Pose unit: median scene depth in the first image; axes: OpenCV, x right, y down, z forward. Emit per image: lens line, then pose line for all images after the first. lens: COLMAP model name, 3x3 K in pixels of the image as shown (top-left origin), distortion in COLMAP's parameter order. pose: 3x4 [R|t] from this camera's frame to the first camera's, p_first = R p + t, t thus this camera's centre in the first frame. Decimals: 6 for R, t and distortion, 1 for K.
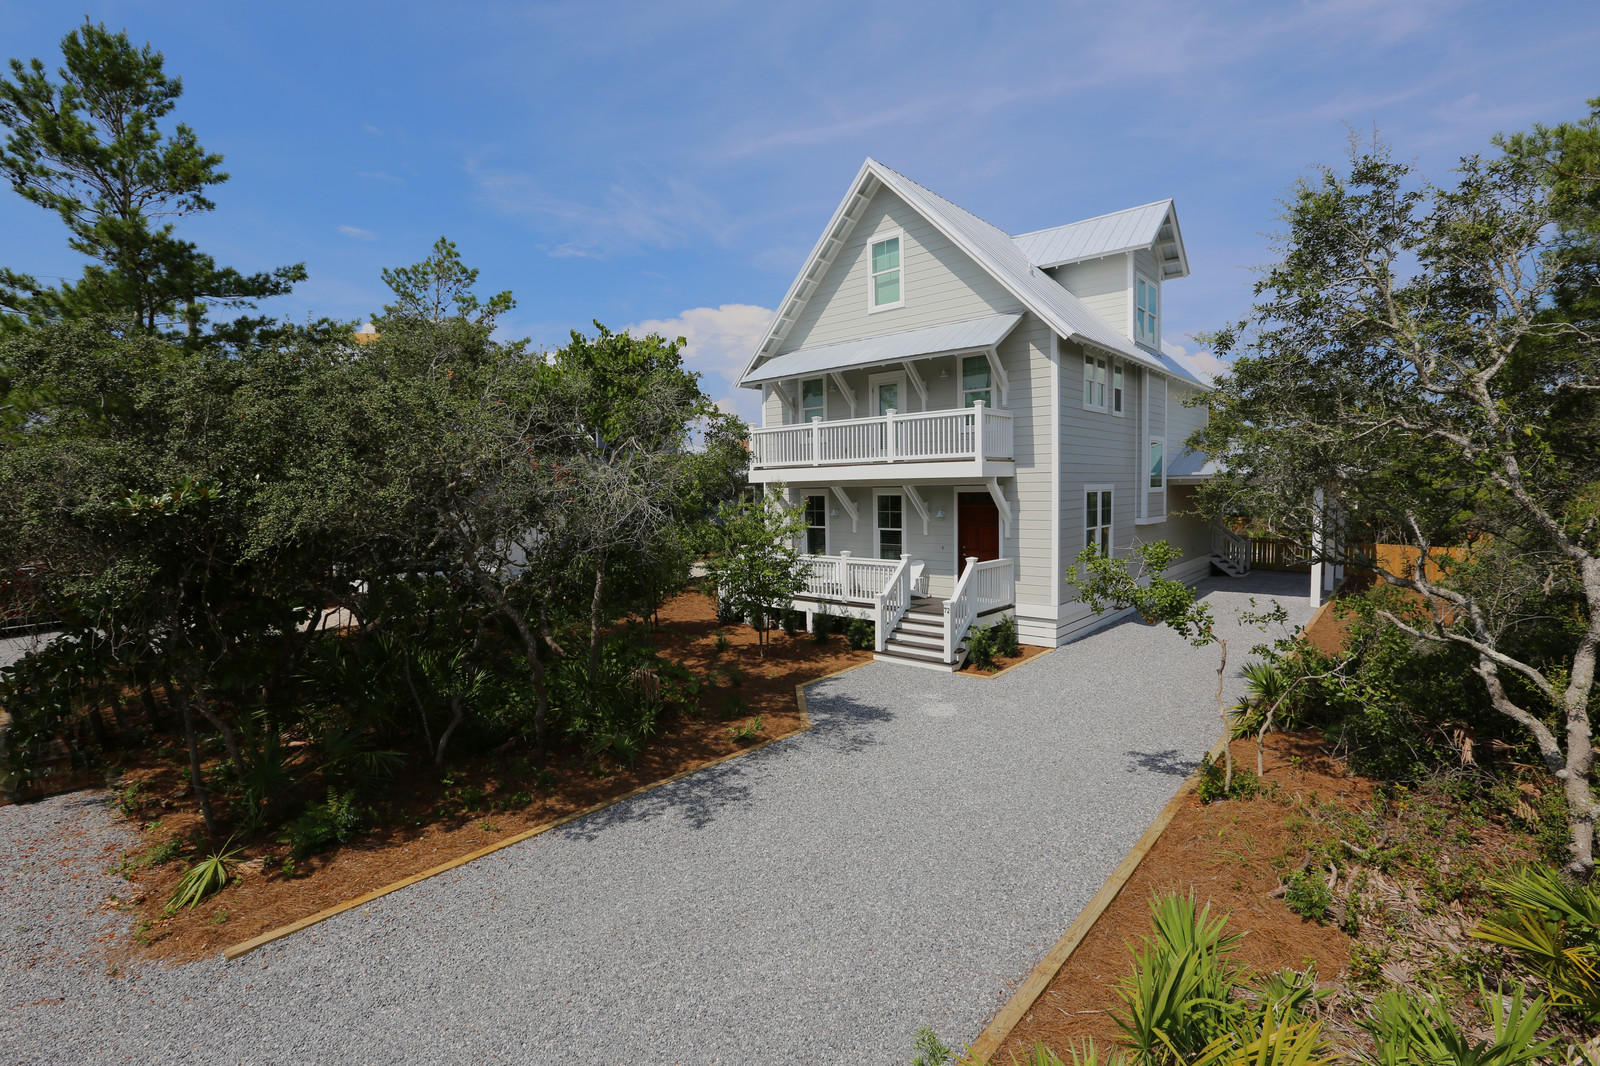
lens RADIAL K [[727.5, 0, 798.9], [0, 727.5, 535.5], [0, 0, 1]] dist [-0.047002, 0.015516]
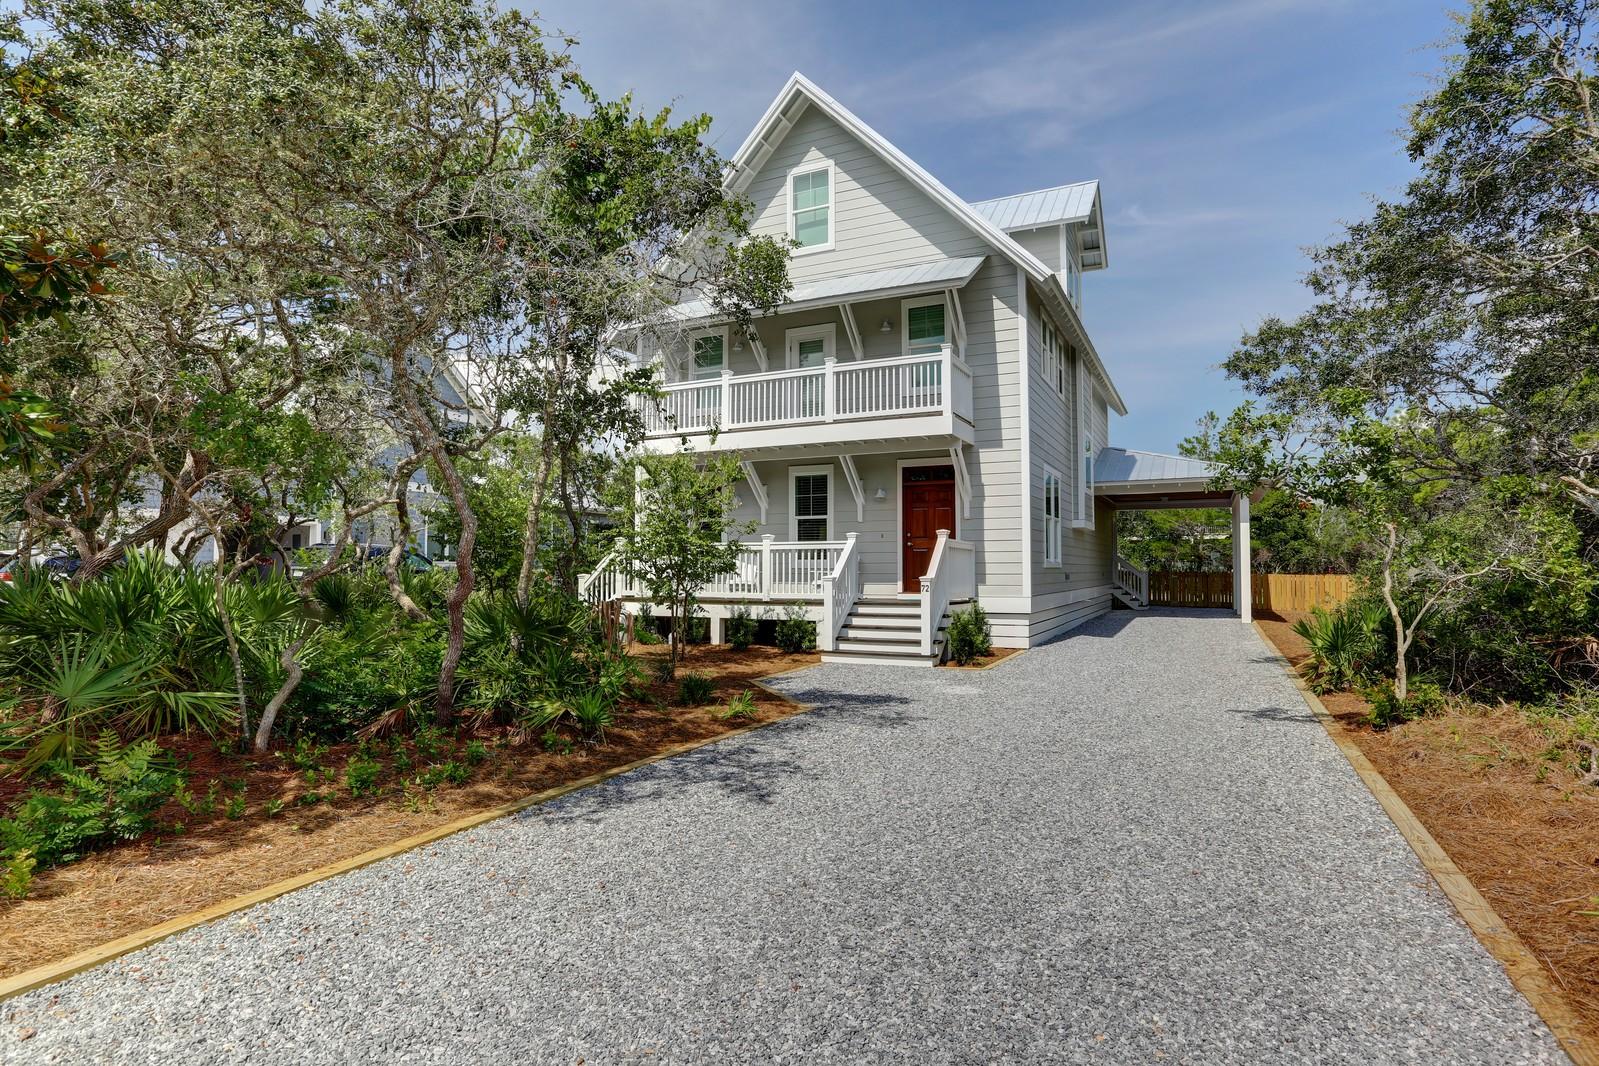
lens RADIAL K [[847.0, 0, 799.6], [0, 847.0, 533.0], [0, 0, 1]] dist [-0.027155, 0.010148]
pose [[0.962171, 0.031559, 0.270614, -0.159219], [-0.001050, 0.993691, -0.112149, 0.128566], [-0.272446, 0.107622, 0.956133, 0.125395]]
